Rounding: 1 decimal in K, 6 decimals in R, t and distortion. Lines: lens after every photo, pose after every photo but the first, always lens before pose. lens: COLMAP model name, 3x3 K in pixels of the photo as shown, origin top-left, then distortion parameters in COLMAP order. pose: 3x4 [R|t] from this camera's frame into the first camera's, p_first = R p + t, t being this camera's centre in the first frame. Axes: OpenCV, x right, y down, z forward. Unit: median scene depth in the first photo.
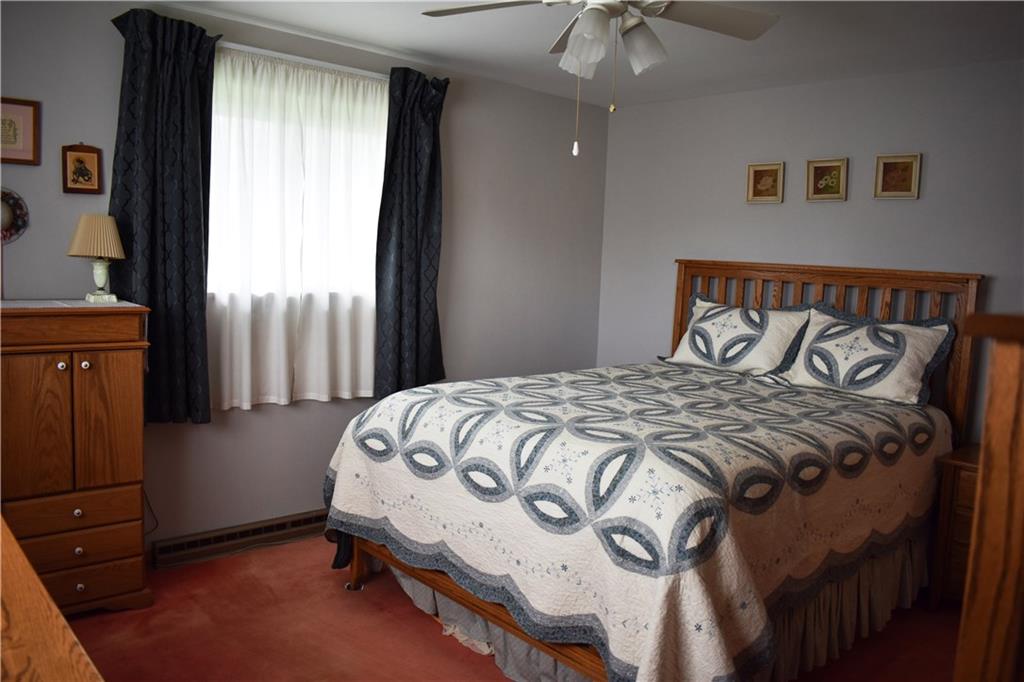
lens RADIAL K [[793.9, 0, 511.0], [0, 793.9, 340.3], [0, 0, 1]] dist [-0.087337, -0.002286]
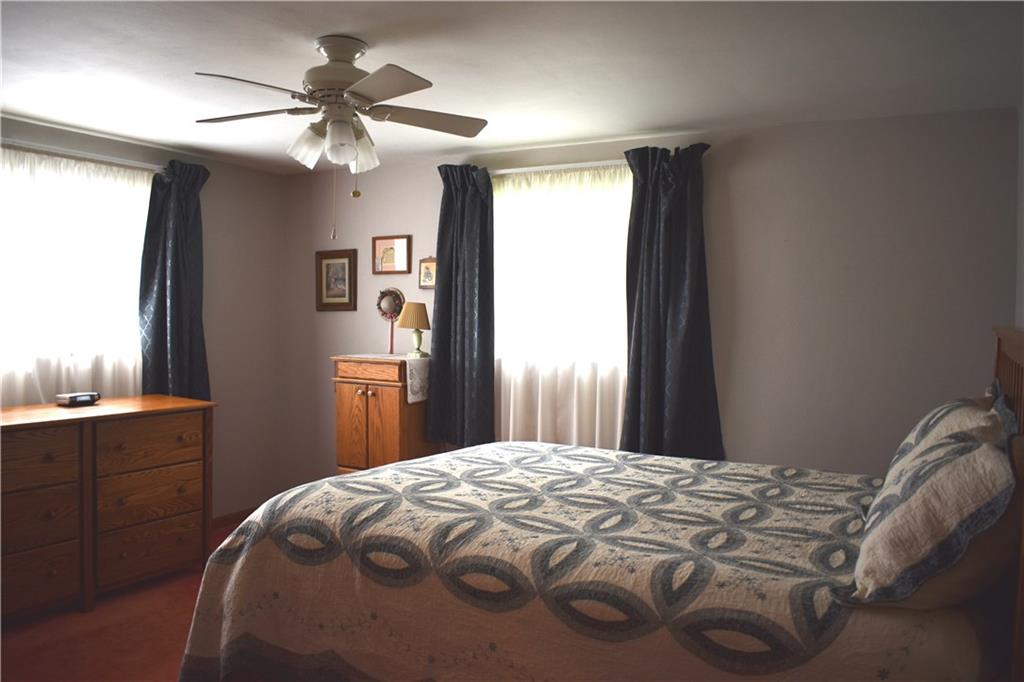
lens RADIAL K [[793.9, 0, 511.3], [0, 793.9, 340.2], [0, 0, 1]] dist [-0.087337, -0.002286]
pose [[0.296935, -0.005127, -0.954884, 1.079856], [-0.102678, 0.994016, -0.037267, -0.045770], [0.949361, 0.109111, 0.294632, 0.729311]]
